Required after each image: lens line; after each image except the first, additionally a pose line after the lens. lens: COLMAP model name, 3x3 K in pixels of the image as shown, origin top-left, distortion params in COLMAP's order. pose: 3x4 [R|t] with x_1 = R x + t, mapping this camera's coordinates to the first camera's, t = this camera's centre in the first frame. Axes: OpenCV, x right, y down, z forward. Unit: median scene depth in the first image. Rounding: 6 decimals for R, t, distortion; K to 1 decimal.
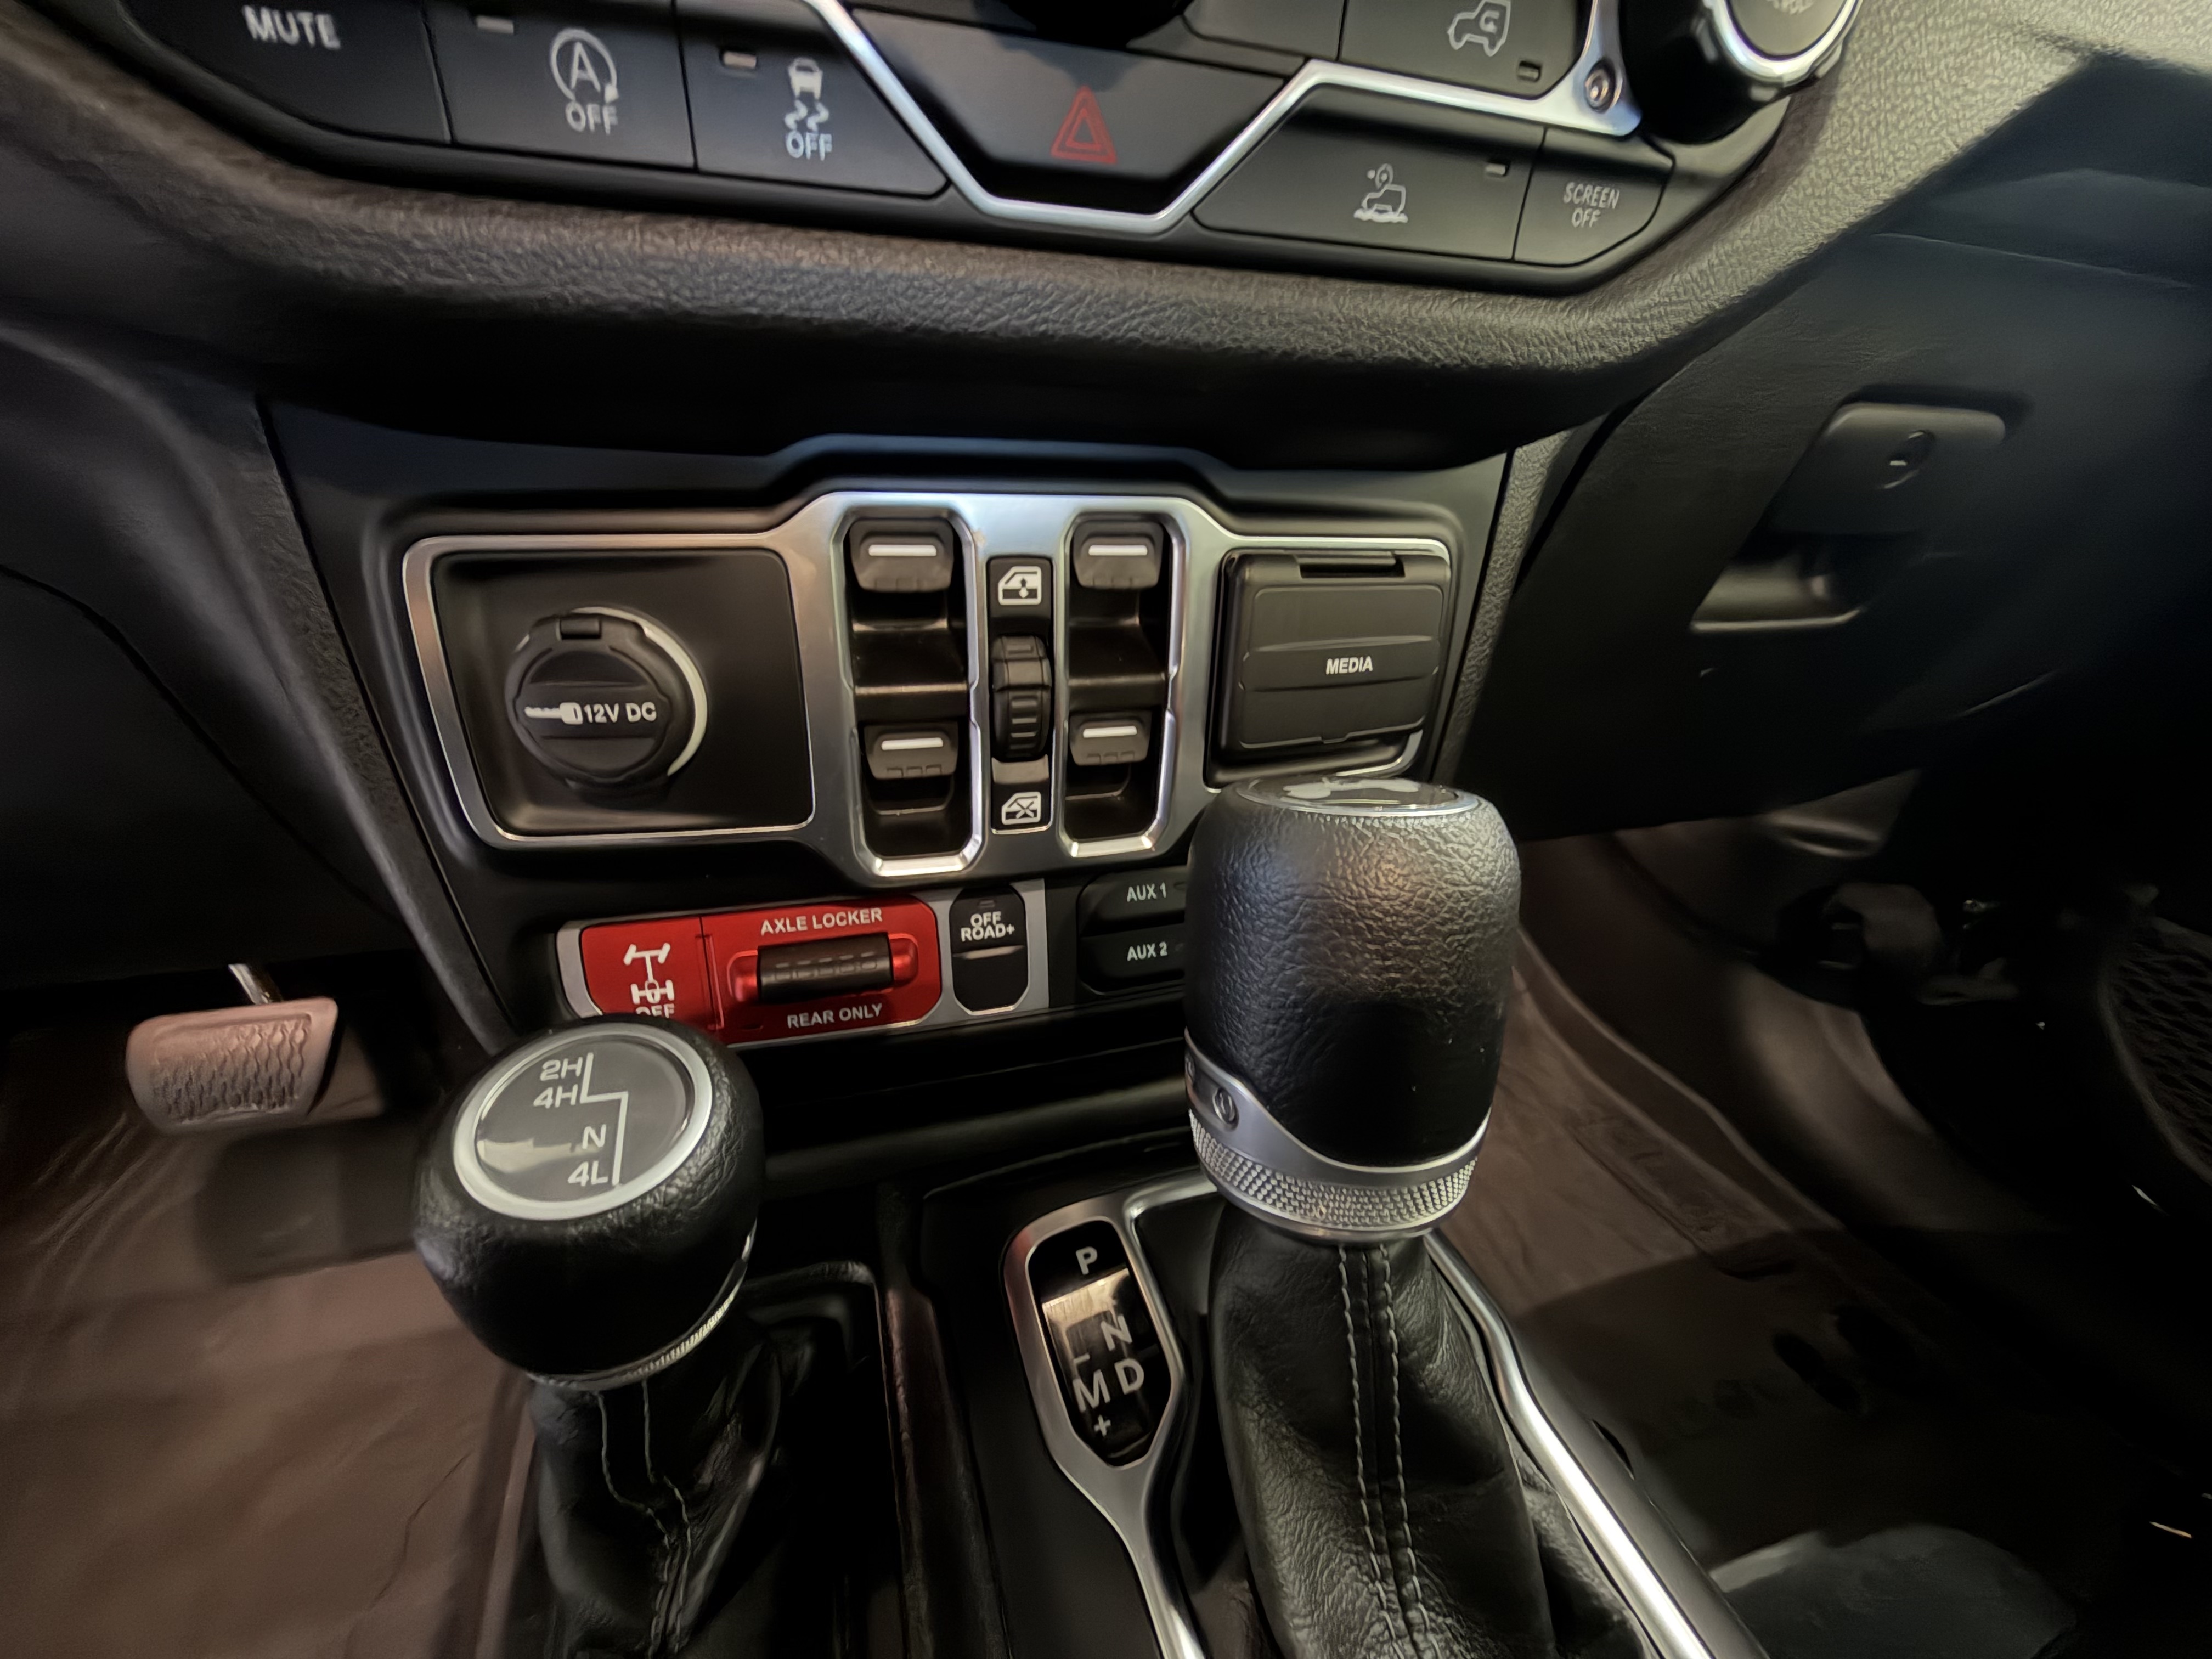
lens RADIAL K [[889.7, 0, 1106.0], [0, 889.7, 829.5], [0, 0, 1]] dist [-0.001312, 0.000985]
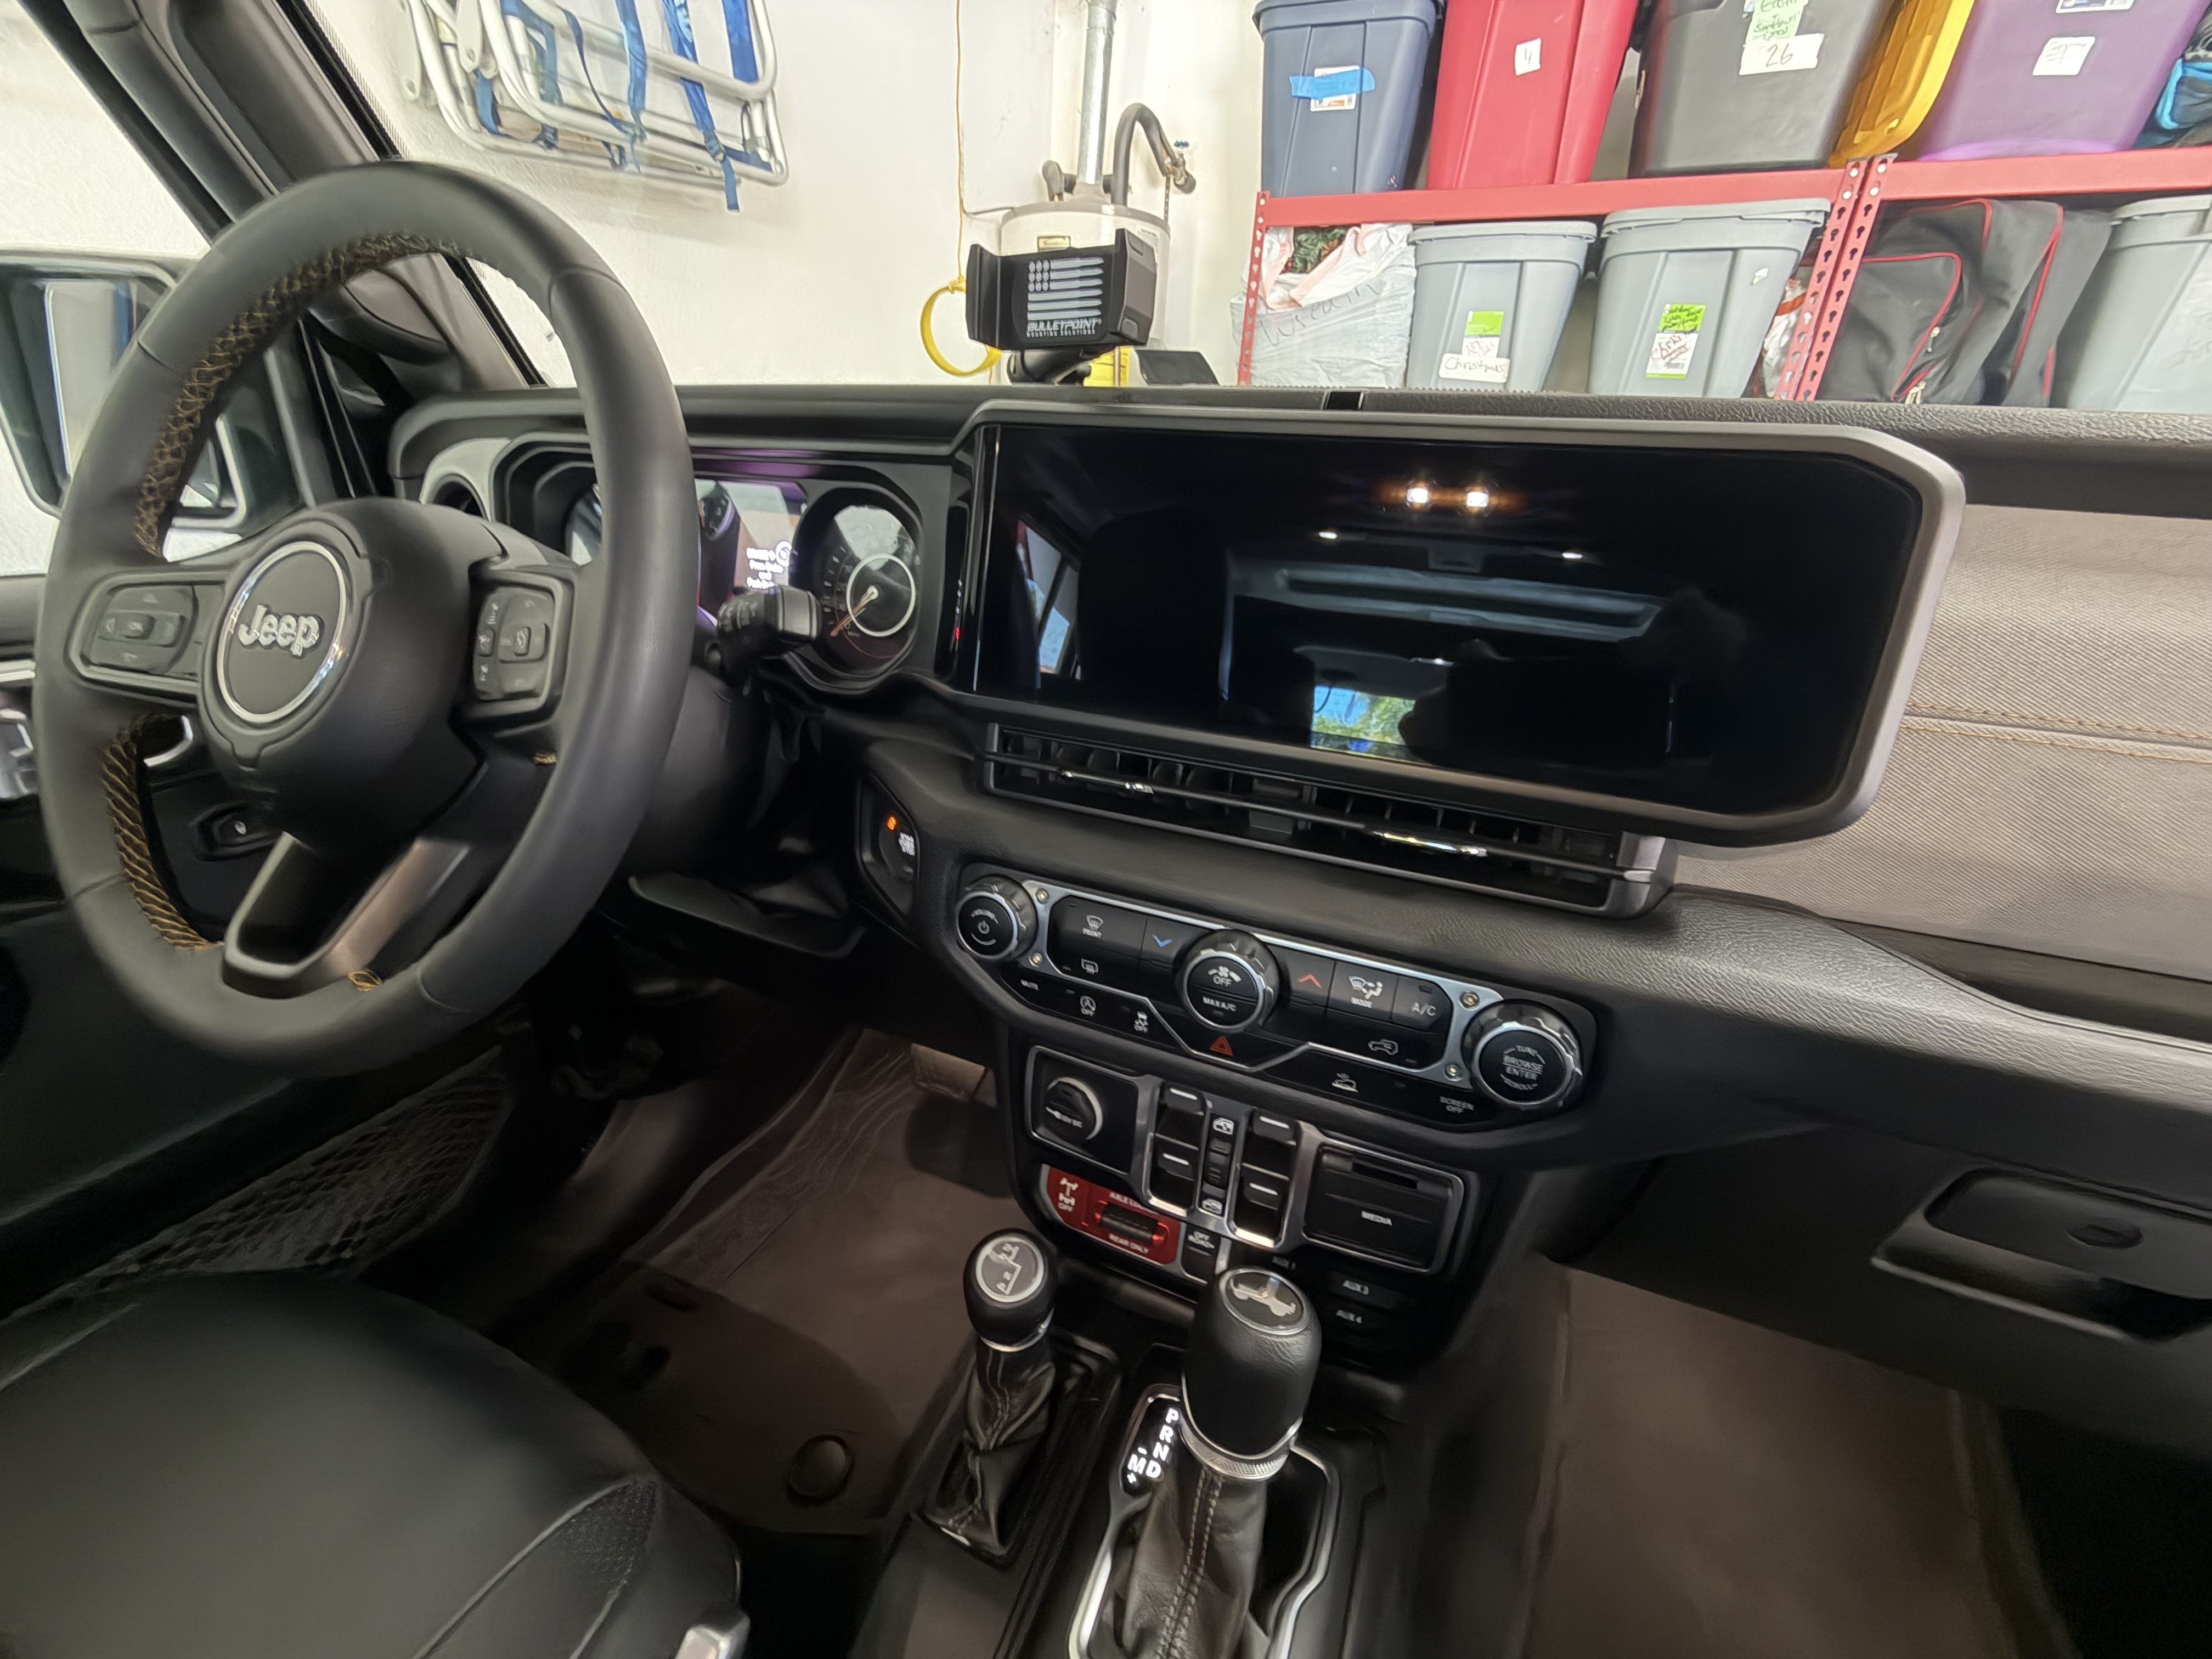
lens RADIAL K [[889.7, 0, 1106.0], [0, 889.7, 829.5], [0, 0, 1]] dist [-0.001312, 0.000985]
pose [[0.761900, 0.244535, -0.599759, 0.851801], [-0.297447, 0.954670, 0.011379, -0.916813], [0.575355, 0.169727, 0.800099, -1.147003]]
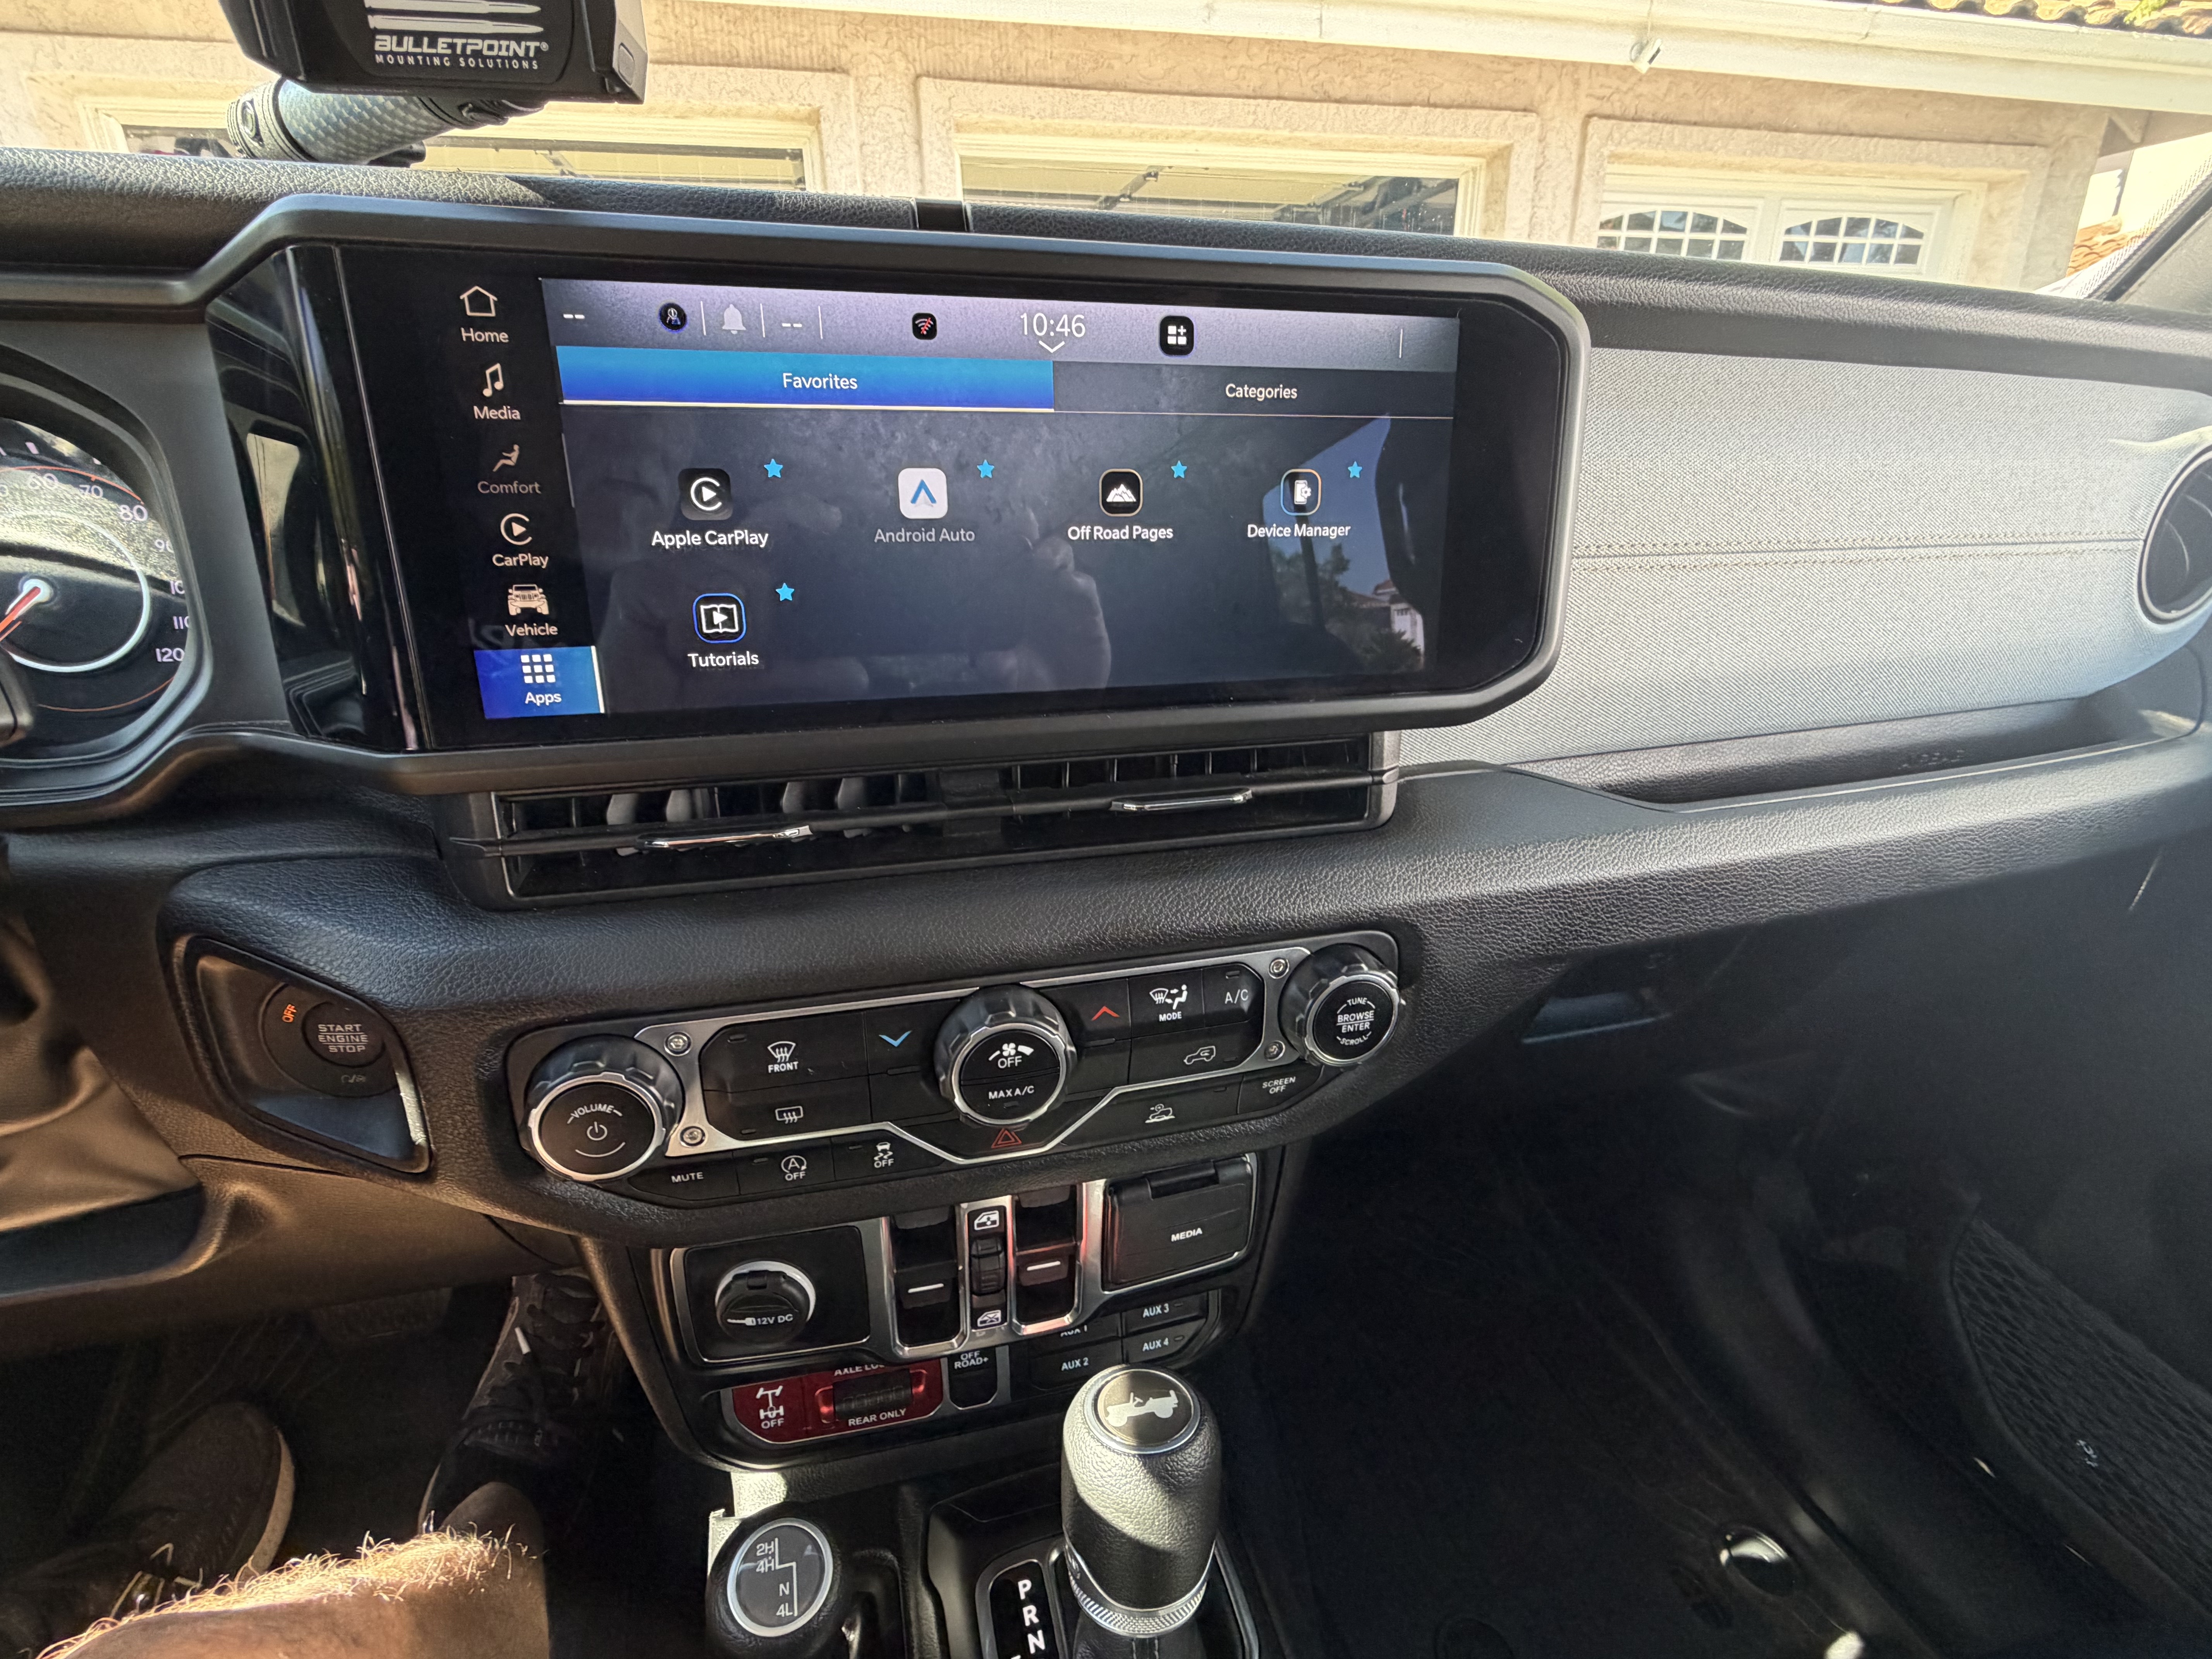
lens RADIAL K [[1028.6, 0, 1096.7], [0, 1028.6, 833.8], [0, 0, 1]] dist [0.003534, 0.000238]
pose [[0.998746, 0.010629, -0.048915, 0.207255], [-0.010430, 0.999936, 0.004312, -1.015908], [0.048957, -0.003797, 0.998794, -1.001887]]
